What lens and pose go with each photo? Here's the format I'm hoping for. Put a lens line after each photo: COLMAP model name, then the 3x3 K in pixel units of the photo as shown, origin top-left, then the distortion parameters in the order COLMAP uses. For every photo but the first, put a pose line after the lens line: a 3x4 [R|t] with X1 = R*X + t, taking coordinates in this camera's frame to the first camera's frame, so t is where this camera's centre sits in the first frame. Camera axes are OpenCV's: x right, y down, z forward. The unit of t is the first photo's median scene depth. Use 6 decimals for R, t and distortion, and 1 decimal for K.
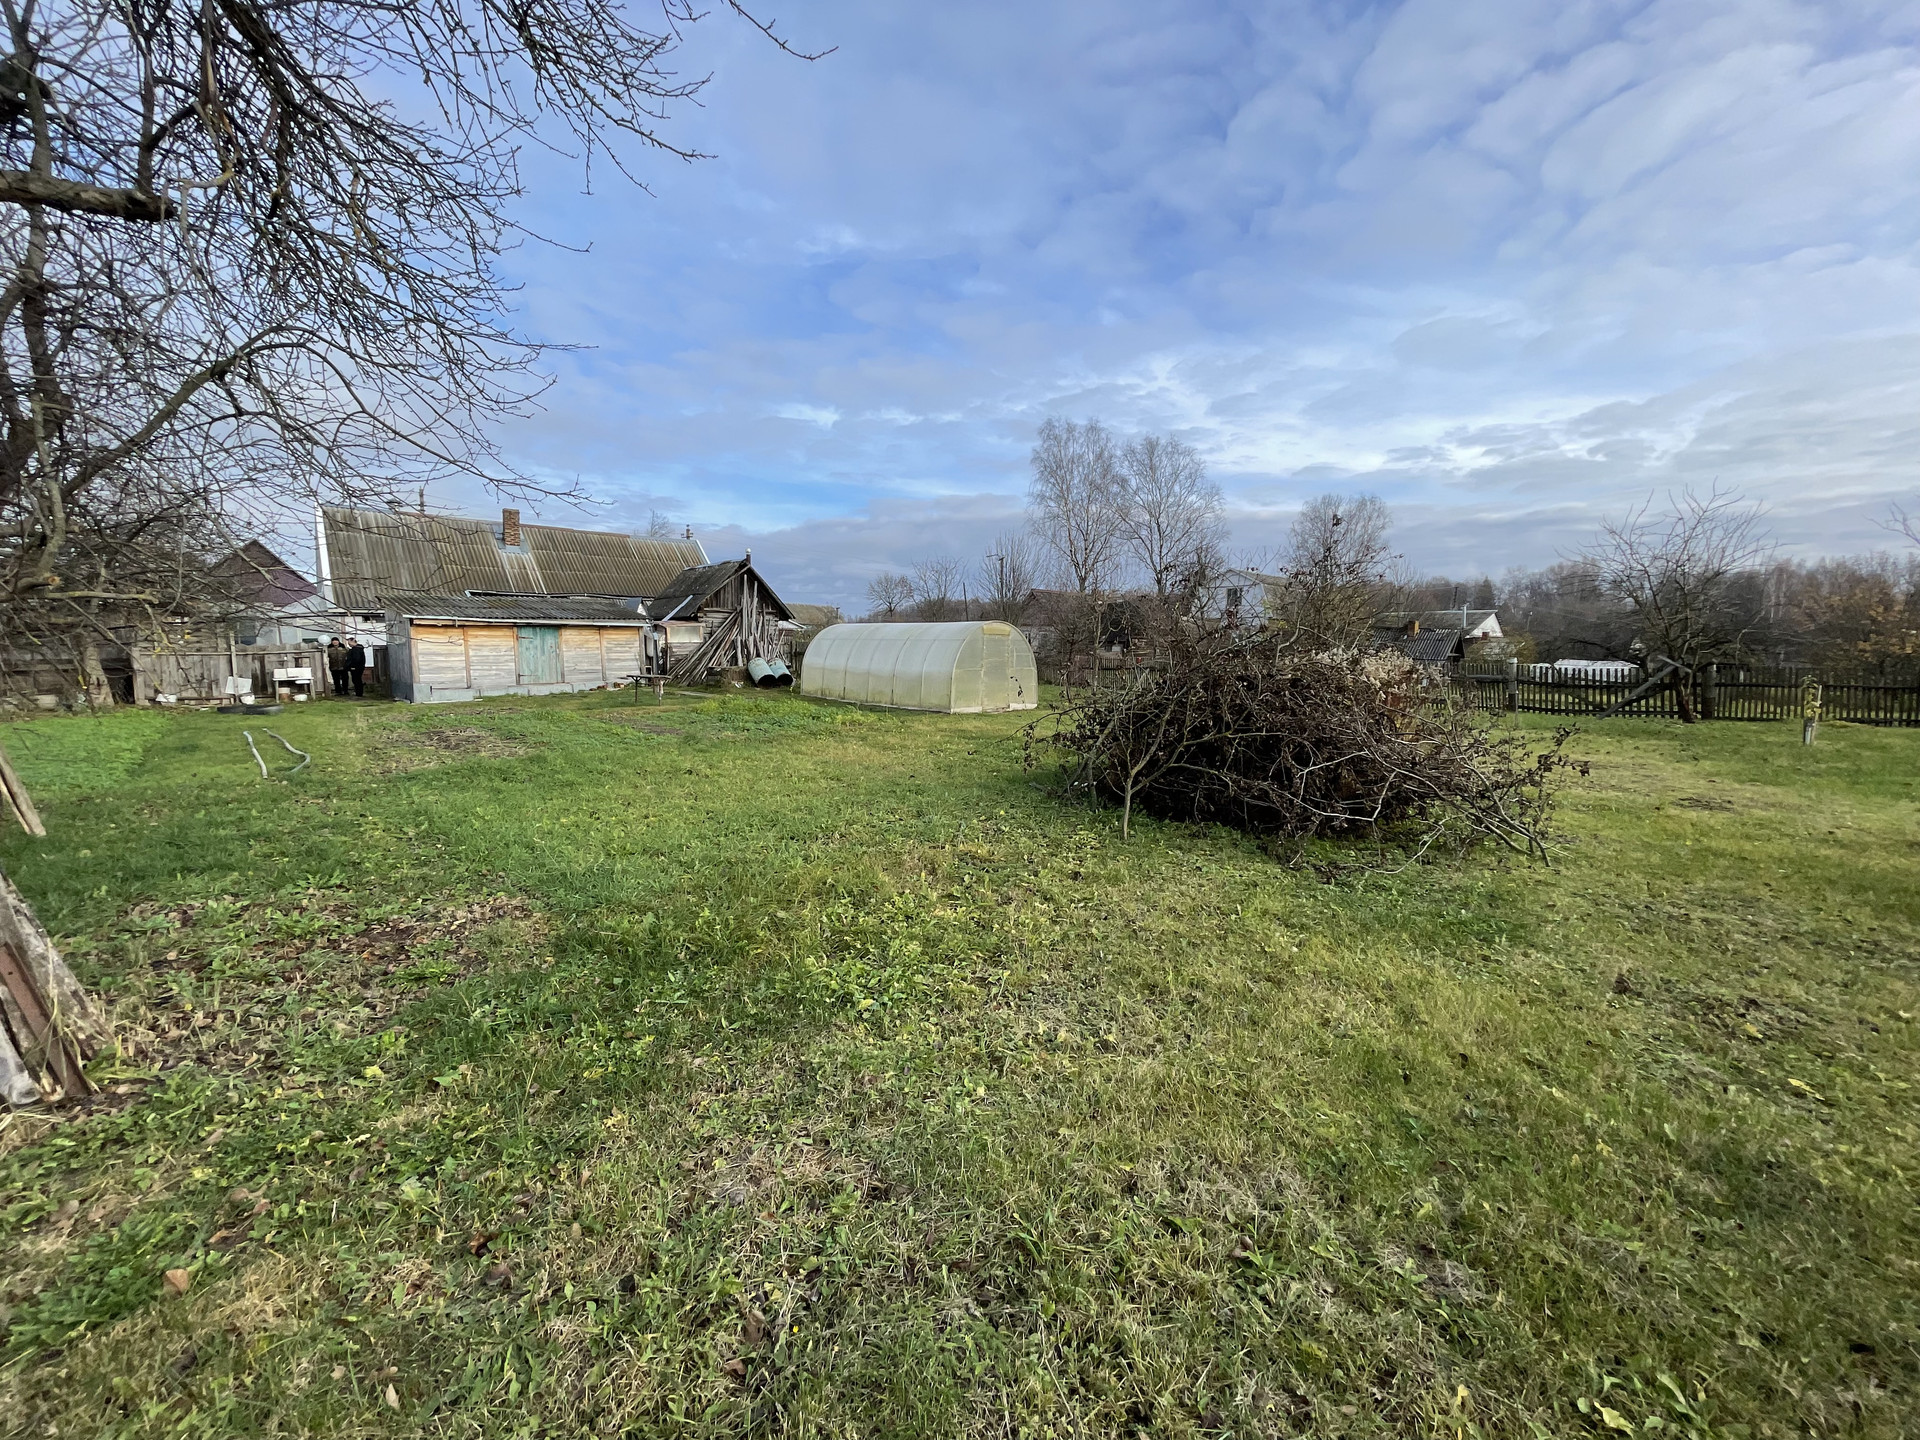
lens RADIAL K [[778.1, 0, 964.4], [0, 778.1, 719.0], [0, 0, 1]] dist [-0.001598, 0.000989]
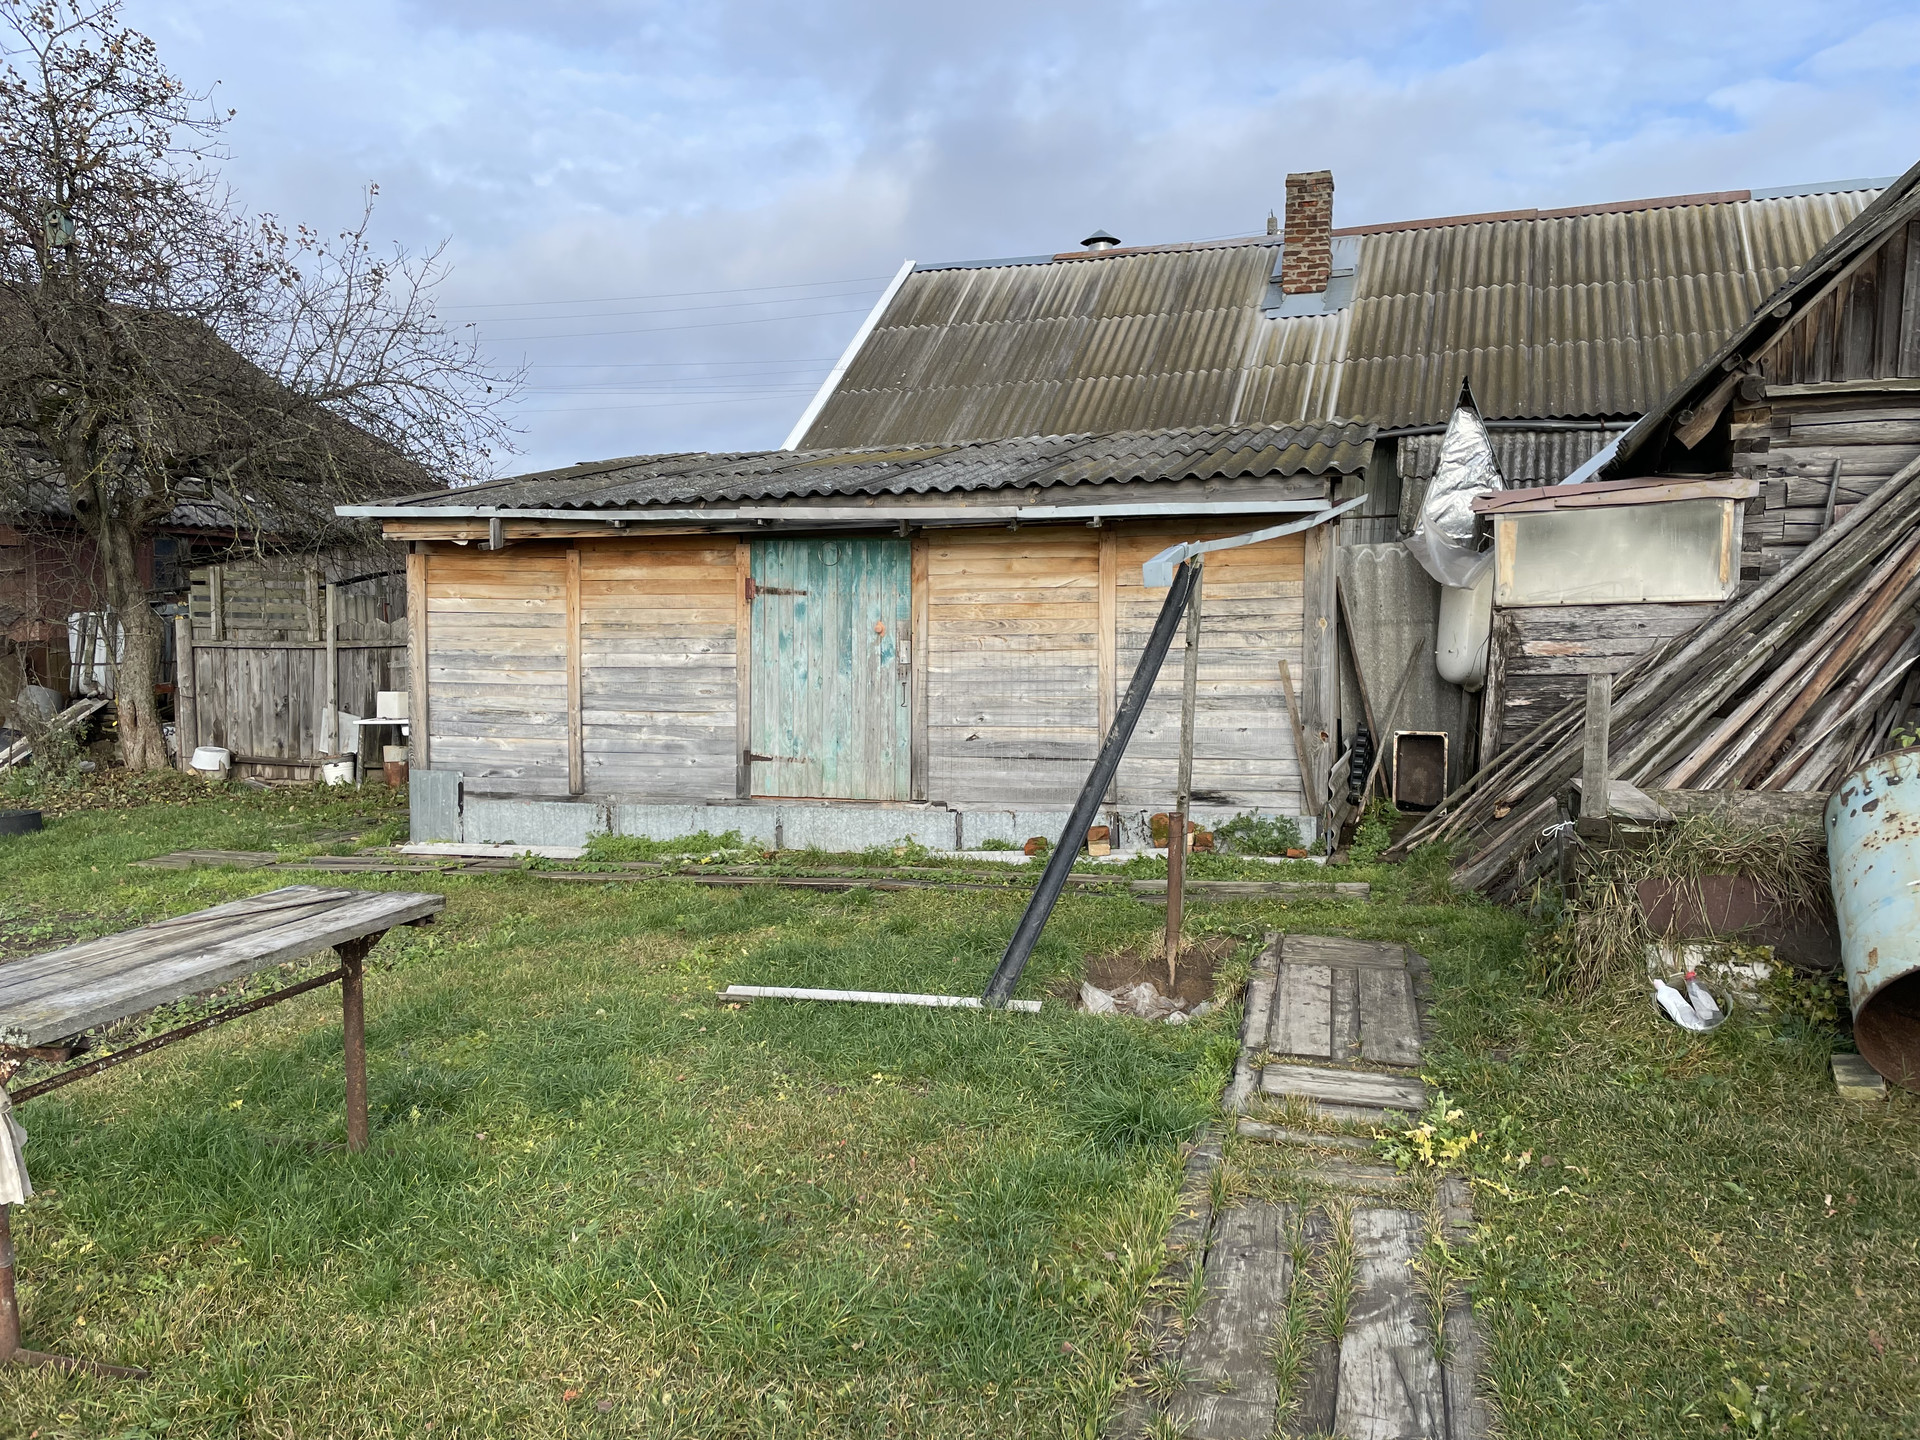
lens RADIAL K [[1455.9, 0, 960.0], [0, 1455.9, 720.0], [0, 0, 1]] dist [0.117770, -0.174153]
pose [[0.470944, 0.058731, -0.880206, -0.173958], [-0.079579, 0.996542, 0.023916, -0.081964], [0.878566, 0.058783, 0.473989, 0.850714]]
